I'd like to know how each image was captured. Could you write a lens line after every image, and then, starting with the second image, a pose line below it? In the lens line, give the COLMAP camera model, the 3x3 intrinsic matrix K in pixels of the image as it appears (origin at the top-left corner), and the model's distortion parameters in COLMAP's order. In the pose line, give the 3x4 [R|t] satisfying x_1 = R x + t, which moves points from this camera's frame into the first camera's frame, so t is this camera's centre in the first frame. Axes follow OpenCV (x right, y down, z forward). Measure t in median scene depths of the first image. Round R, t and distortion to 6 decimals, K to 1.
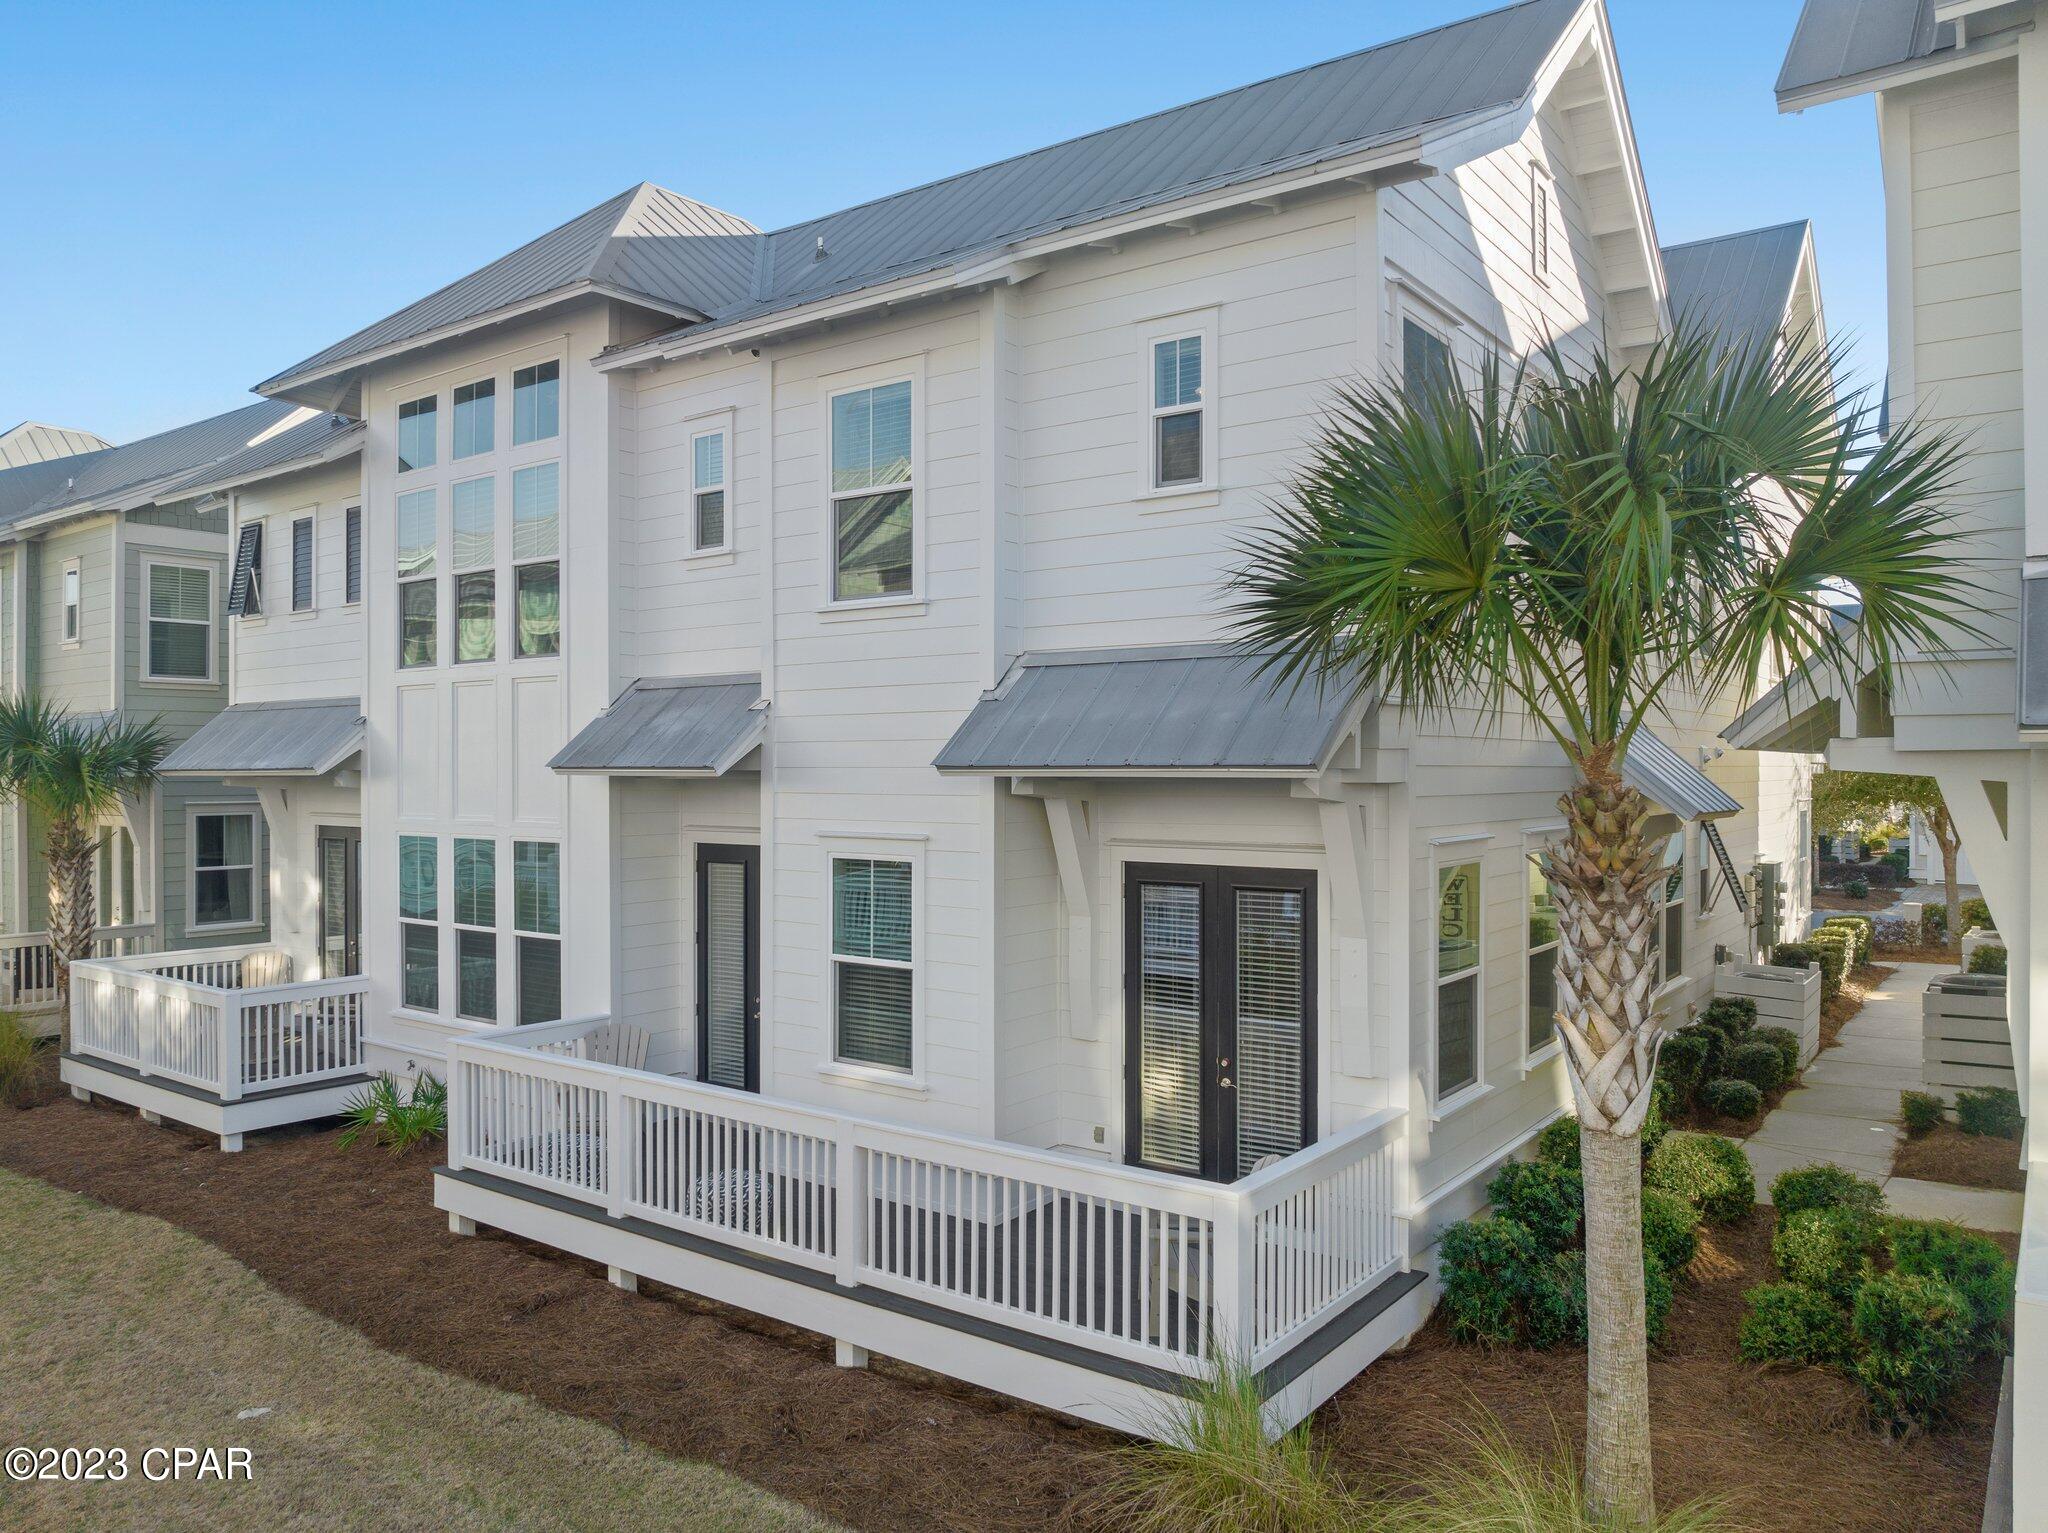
lens RADIAL K [[1446.7, 0, 1019.4], [0, 1446.7, 763.1], [0, 0, 1]] dist [-0.056543, 0.026046]
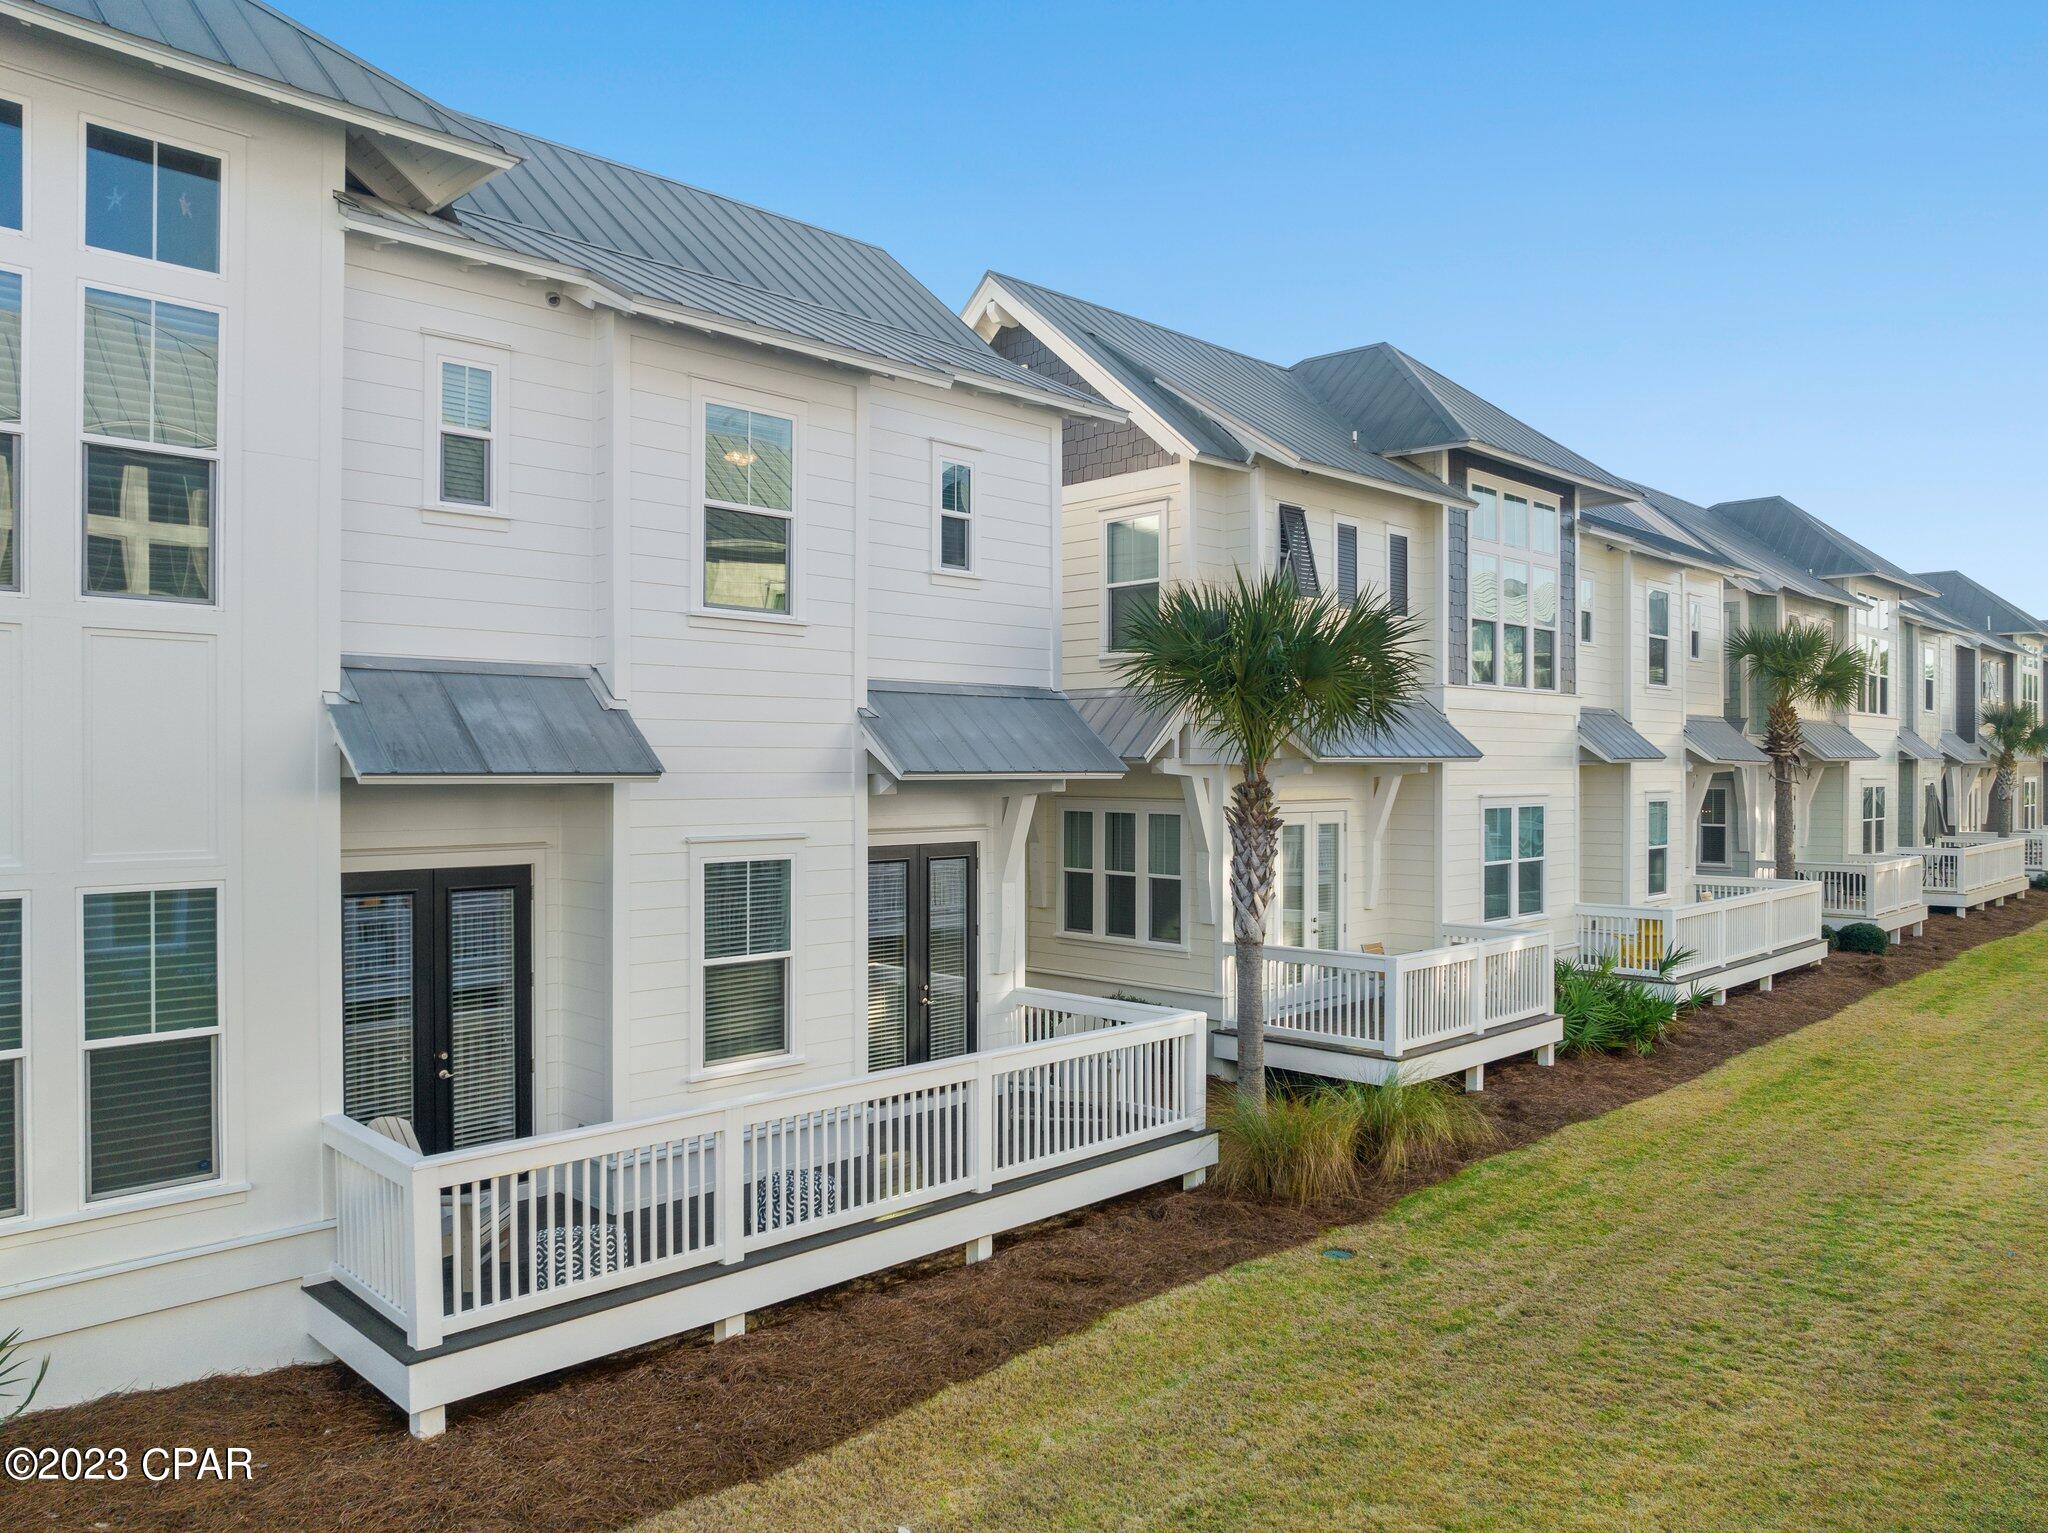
lens RADIAL K [[1412.6, 0, 1019.4], [0, 1412.6, 773.9], [0, 0, 1]] dist [-0.066243, -0.002233]
pose [[0.146463, -0.001980, 0.989214, -1.083948], [-0.005938, 0.999978, 0.002880, -0.000494], [-0.989198, -0.006296, 0.146448, 0.655043]]
